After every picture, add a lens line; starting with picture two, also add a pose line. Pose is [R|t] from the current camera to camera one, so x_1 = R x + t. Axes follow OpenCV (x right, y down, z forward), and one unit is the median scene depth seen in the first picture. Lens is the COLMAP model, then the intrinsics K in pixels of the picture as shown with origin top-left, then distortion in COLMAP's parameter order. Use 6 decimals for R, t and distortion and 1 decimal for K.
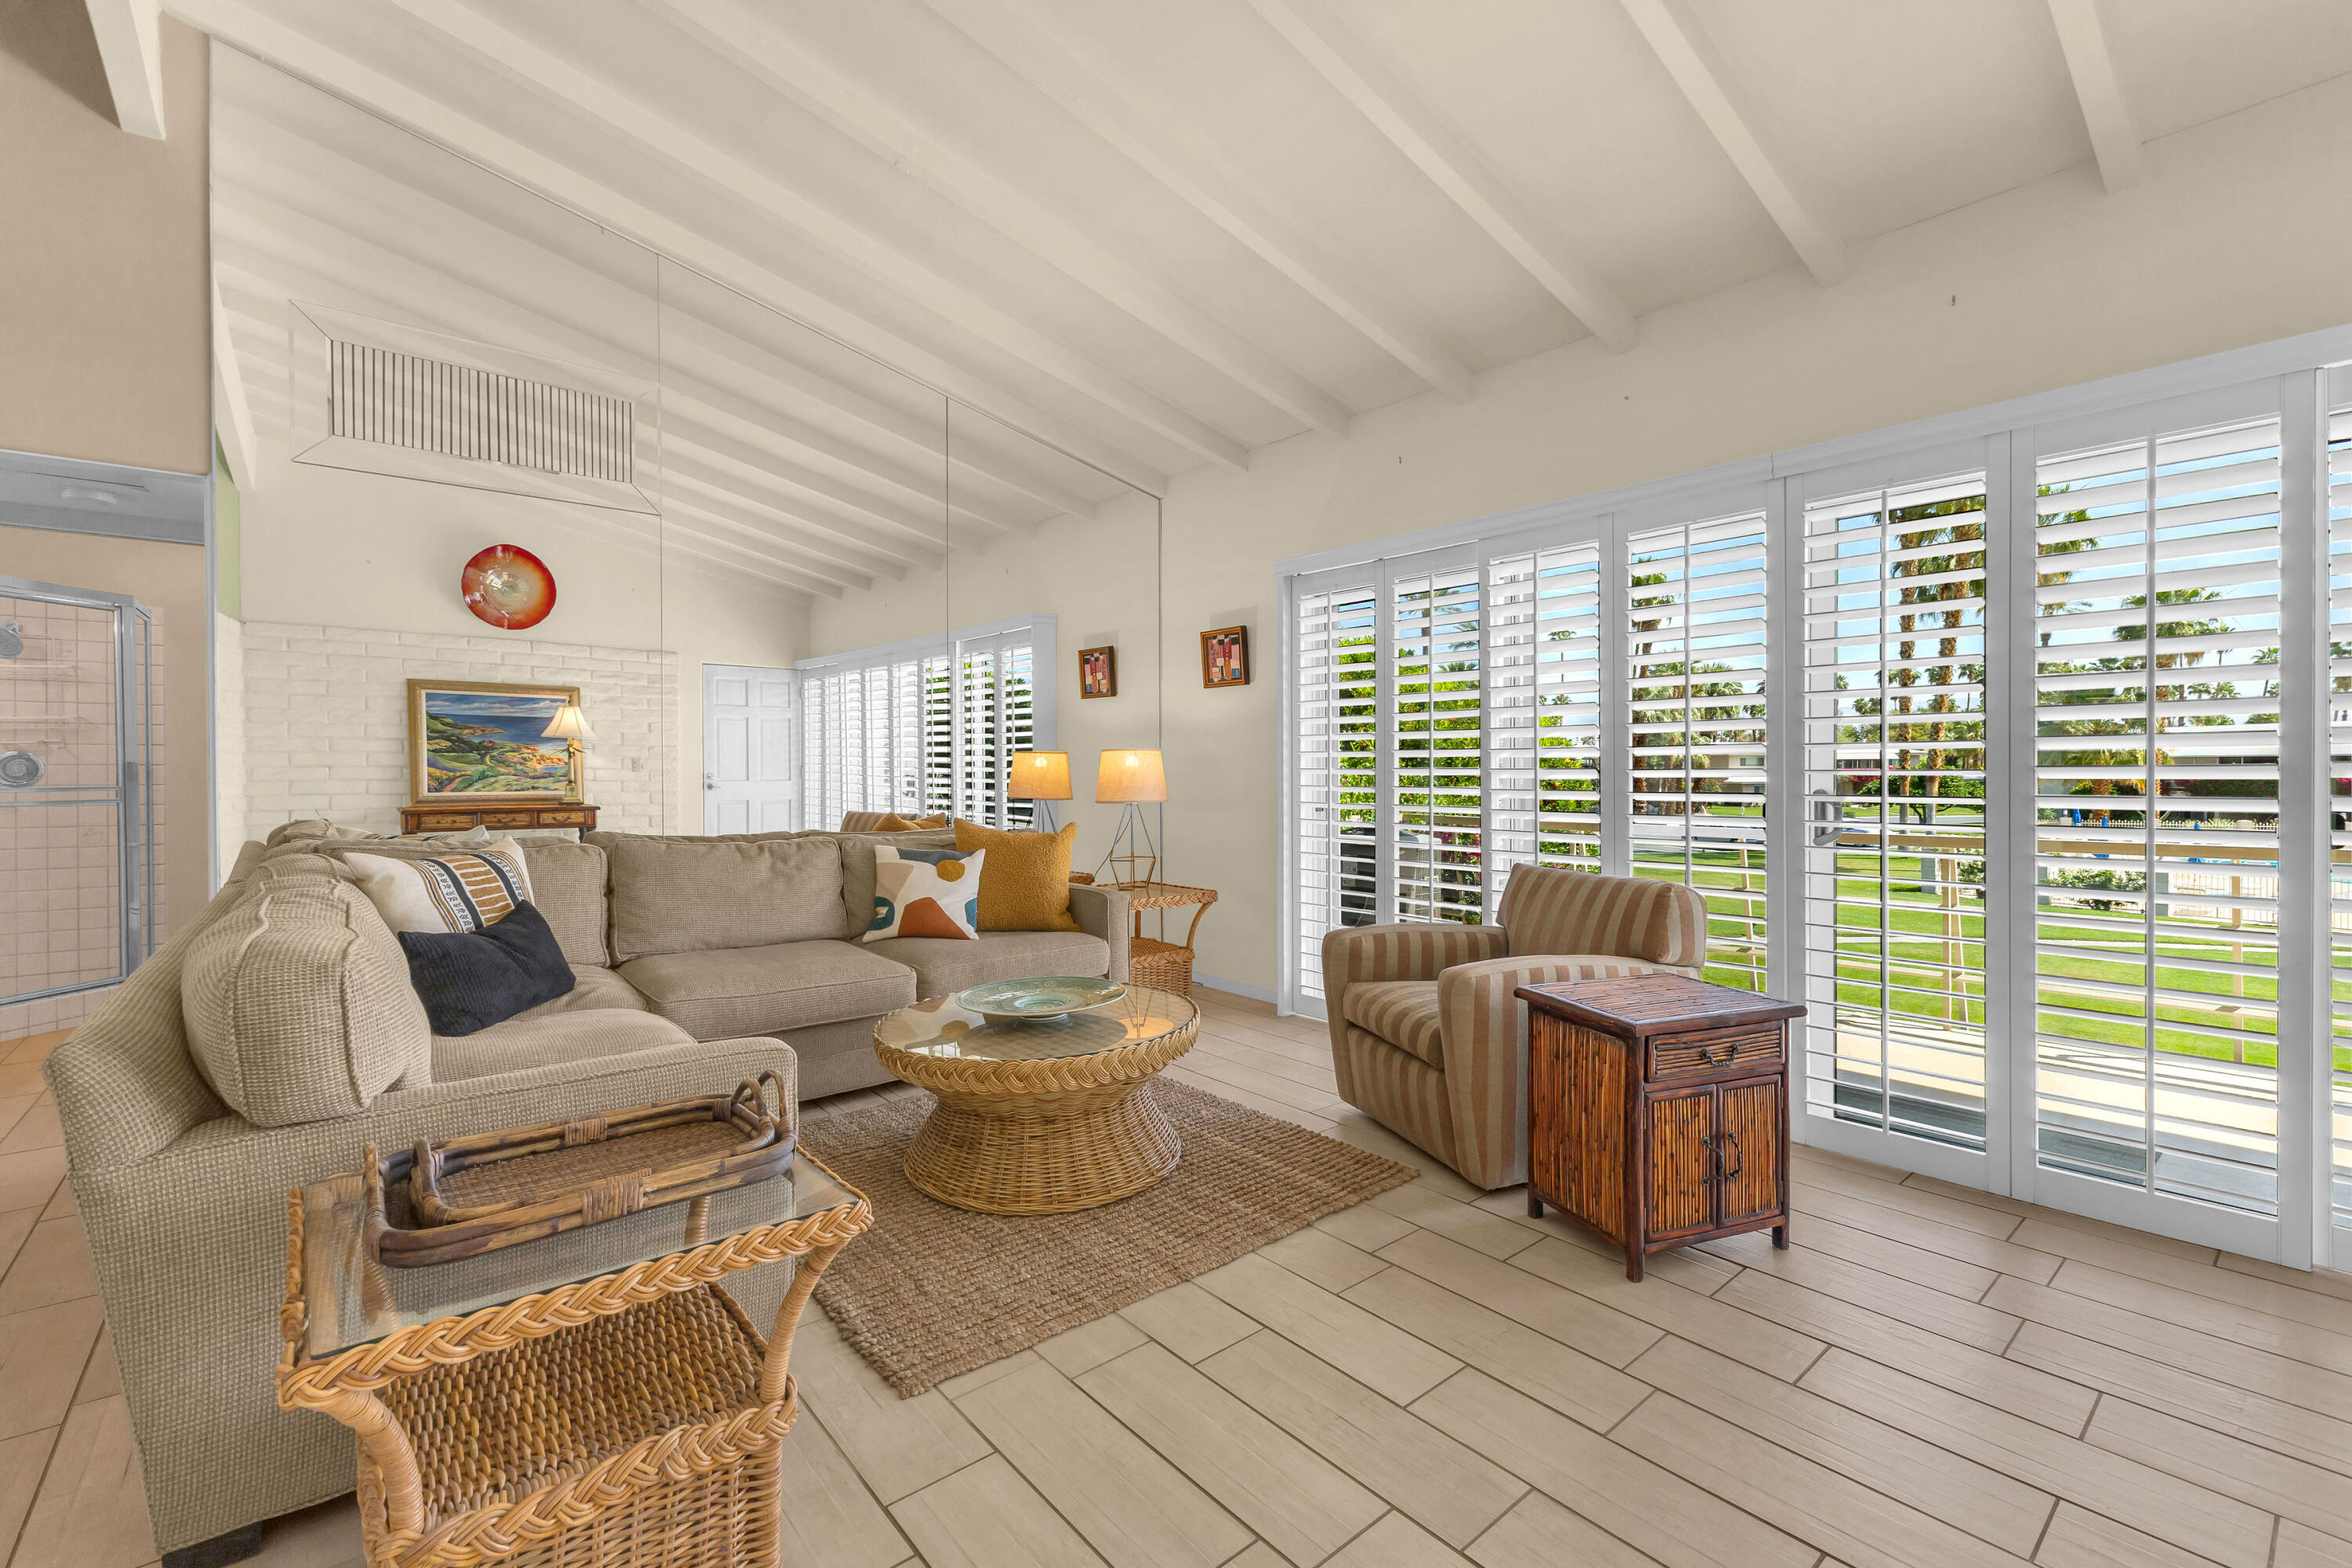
lens RADIAL K [[1010.2, 0, 1180.9], [0, 1010.2, 779.5], [0, 0, 1]] dist [0.013142, -0.003625]
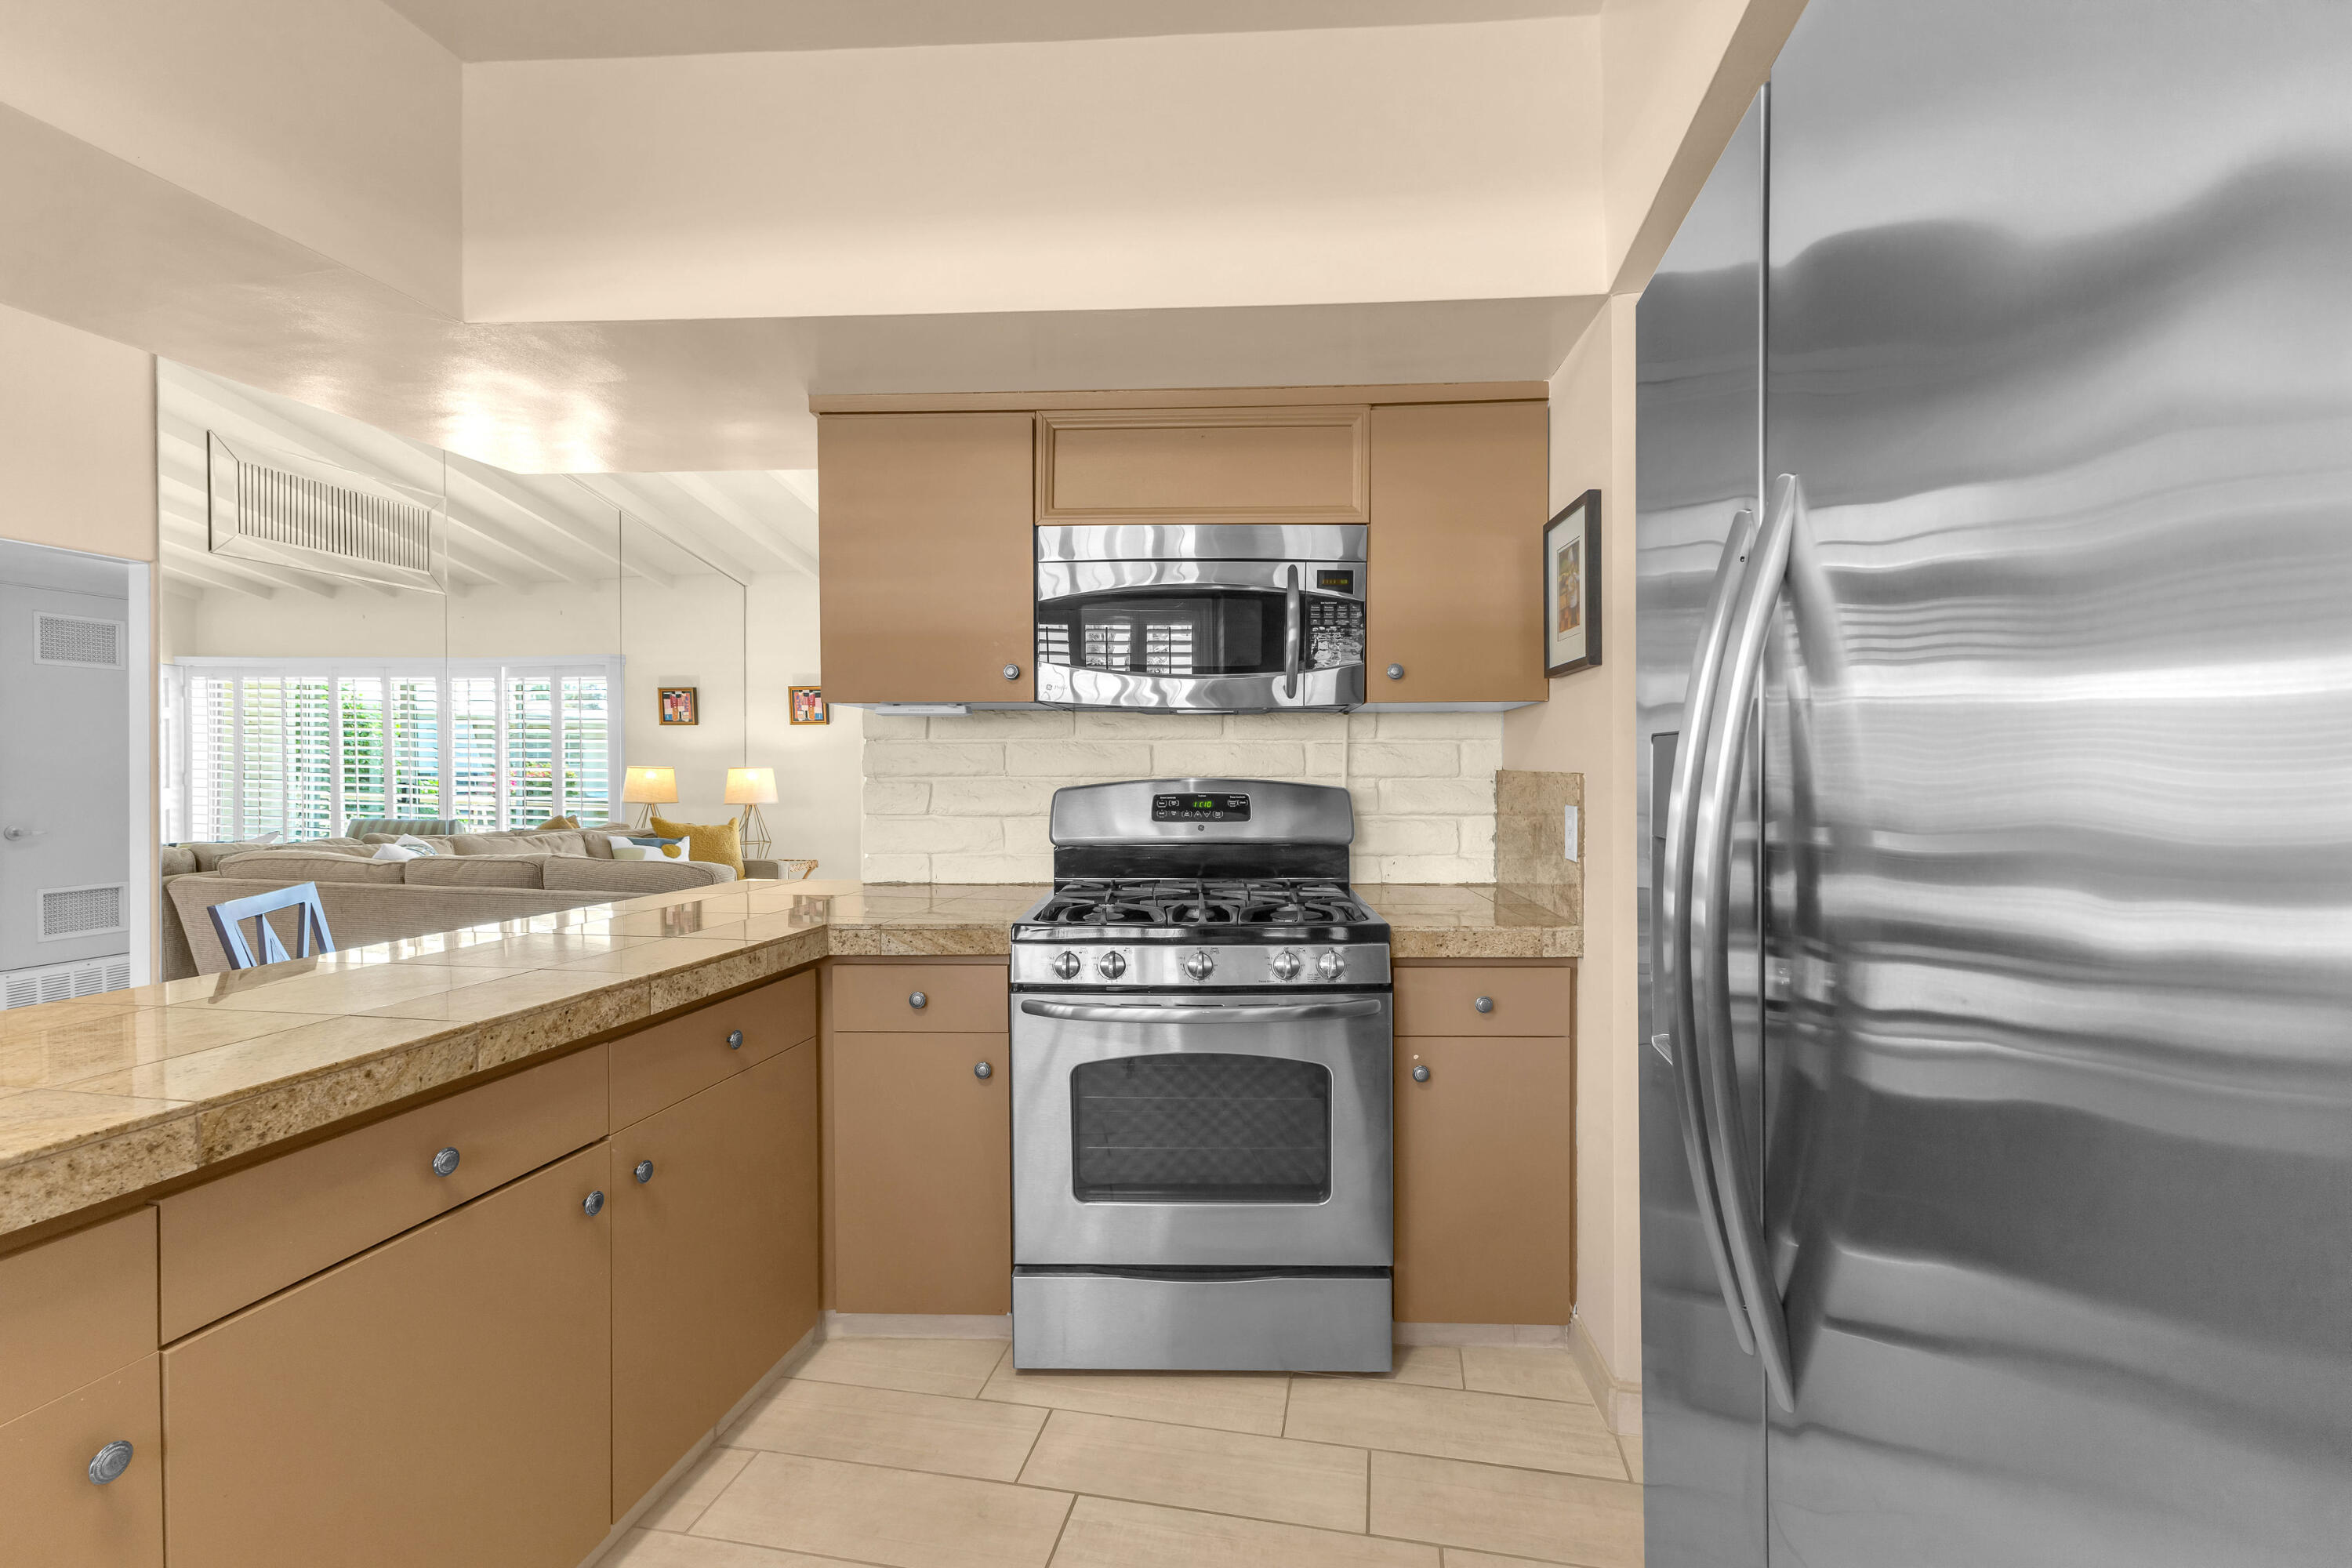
lens RADIAL K [[1010.2, 0, 1180.9], [0, 1010.2, 779.5], [0, 0, 1]] dist [0.013142, -0.003625]
pose [[0.778975, -0.006835, 0.627018, -0.592143], [0.005786, 0.999976, 0.003711, -0.016240], [-0.627029, 0.000737, 0.778996, -0.652056]]
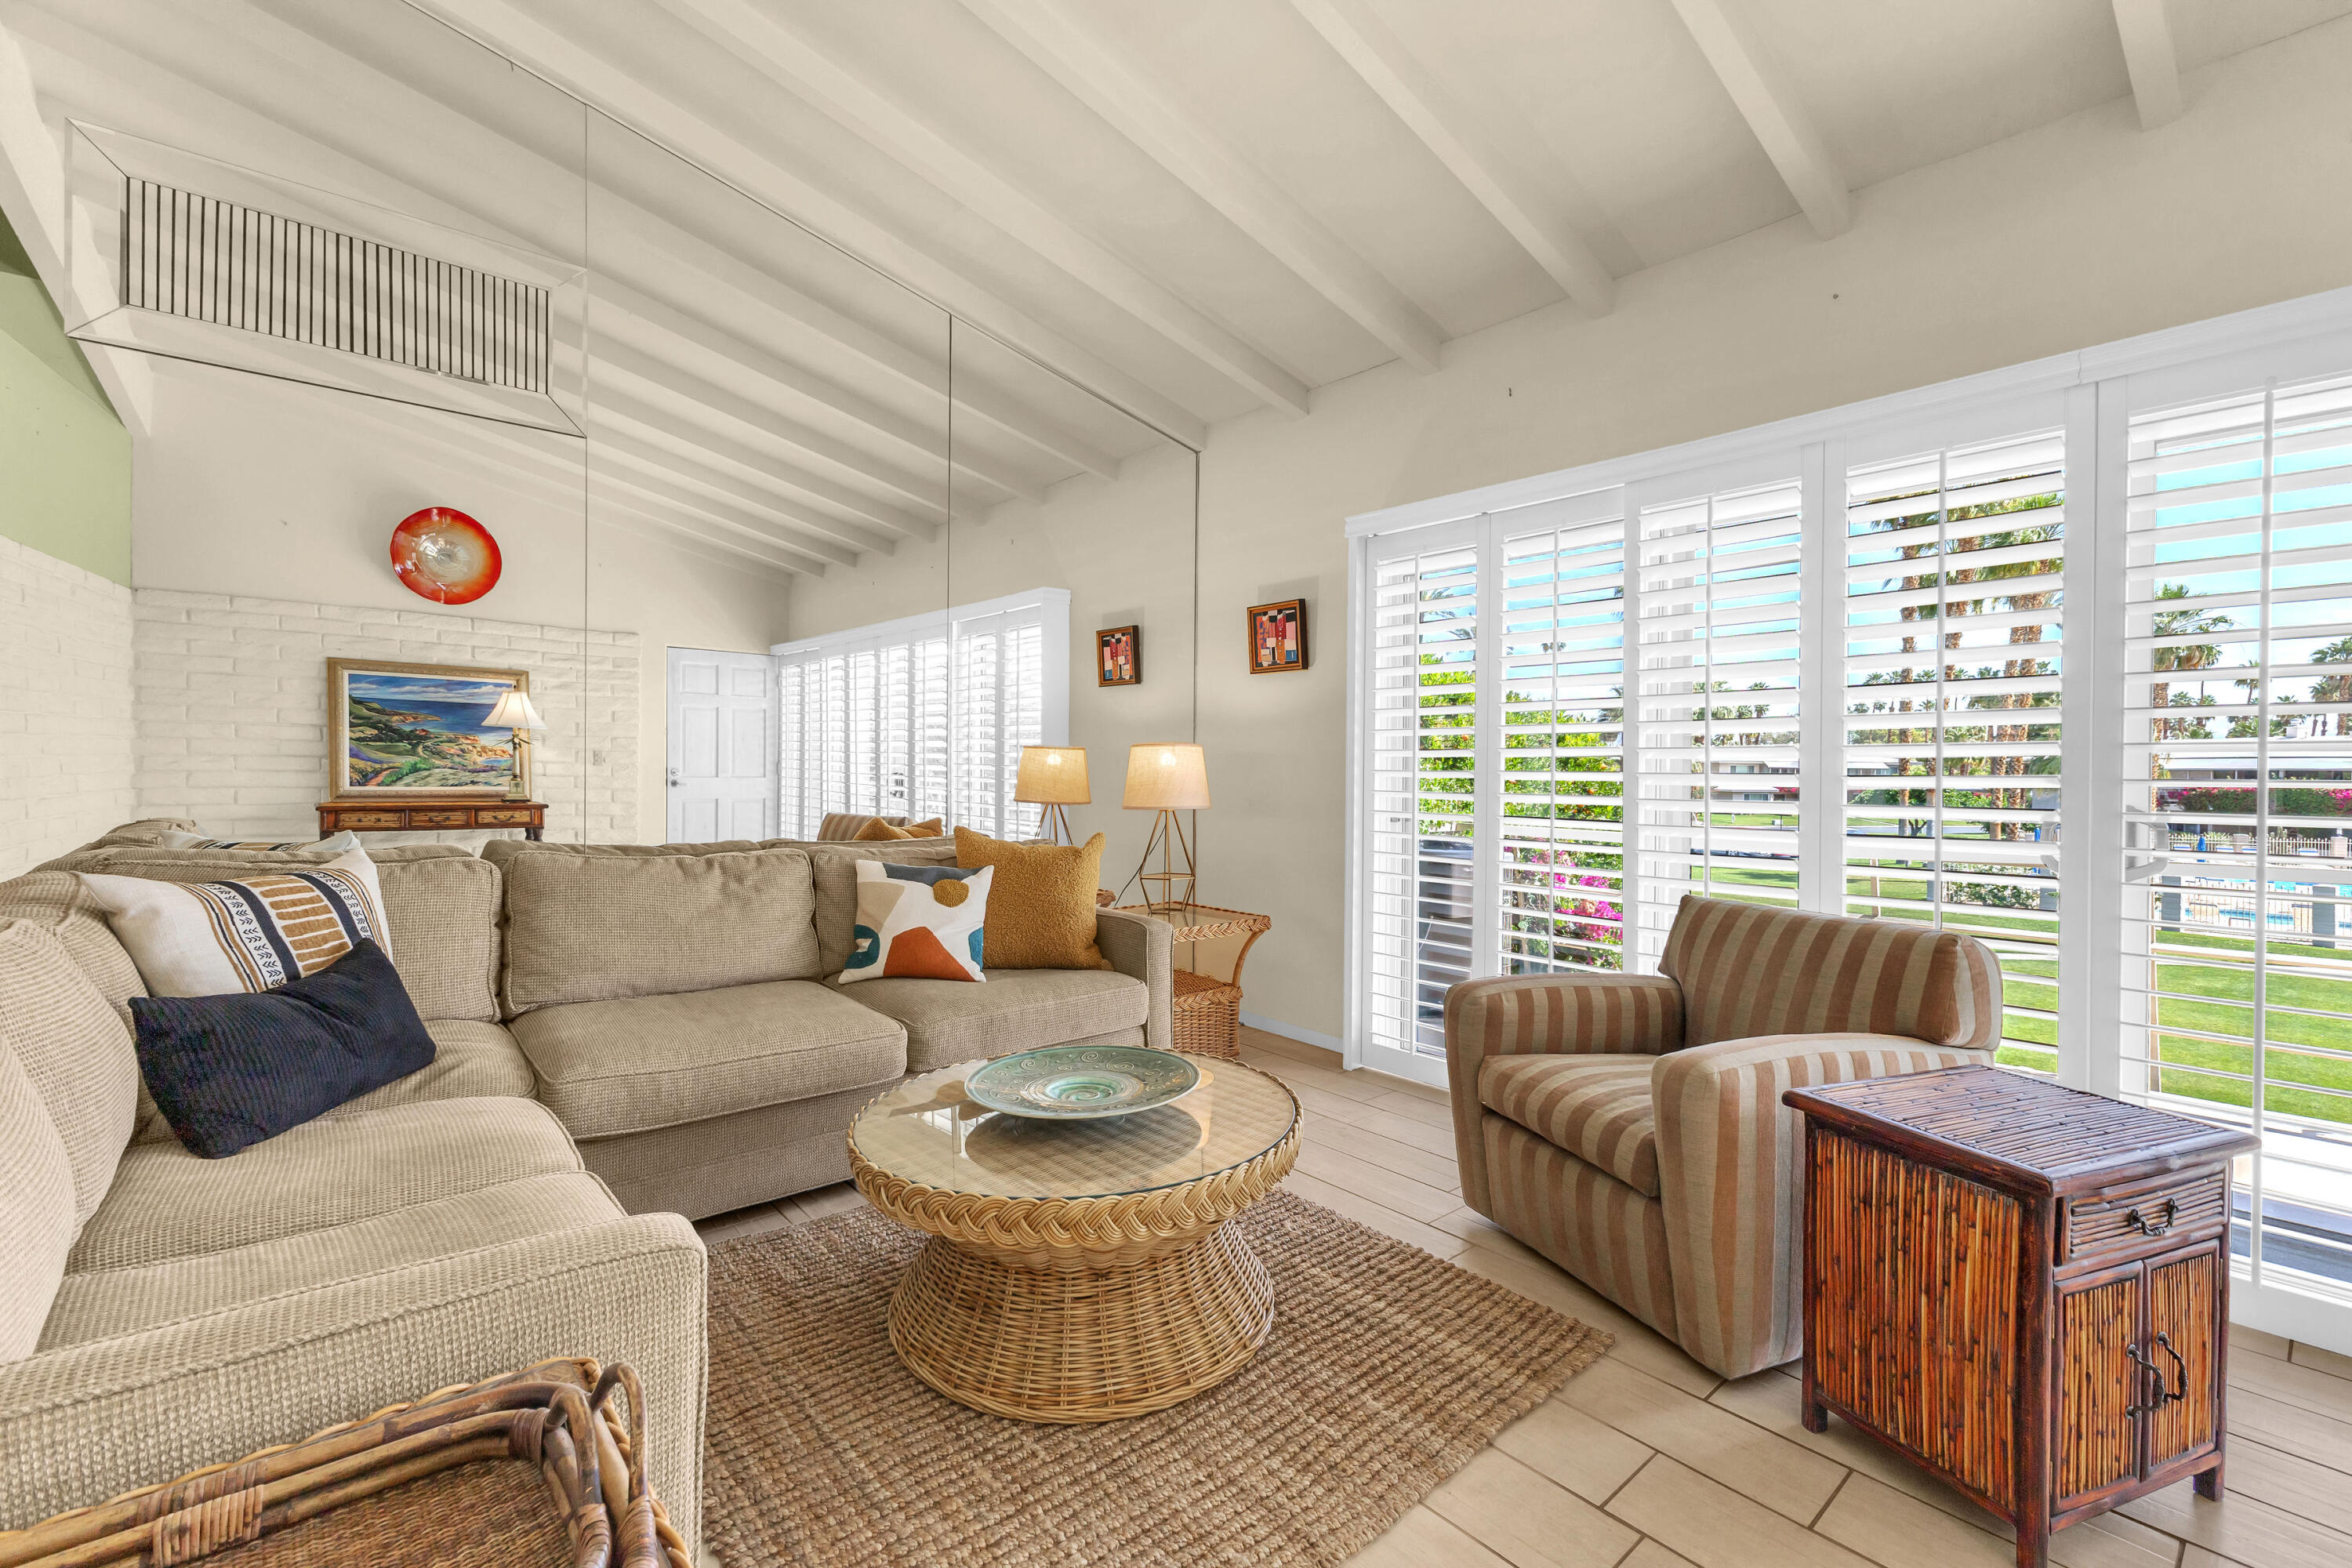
lens RADIAL K [[1010.2, 0, 1180.9], [0, 1010.2, 779.5], [0, 0, 1]] dist [0.013142, -0.003625]
pose [[0.999854, 0.011431, 0.012740, -0.058138], [-0.011409, 0.999933, -0.001787, 0.000037], [-0.012759, 0.001641, 0.999917, 0.203034]]
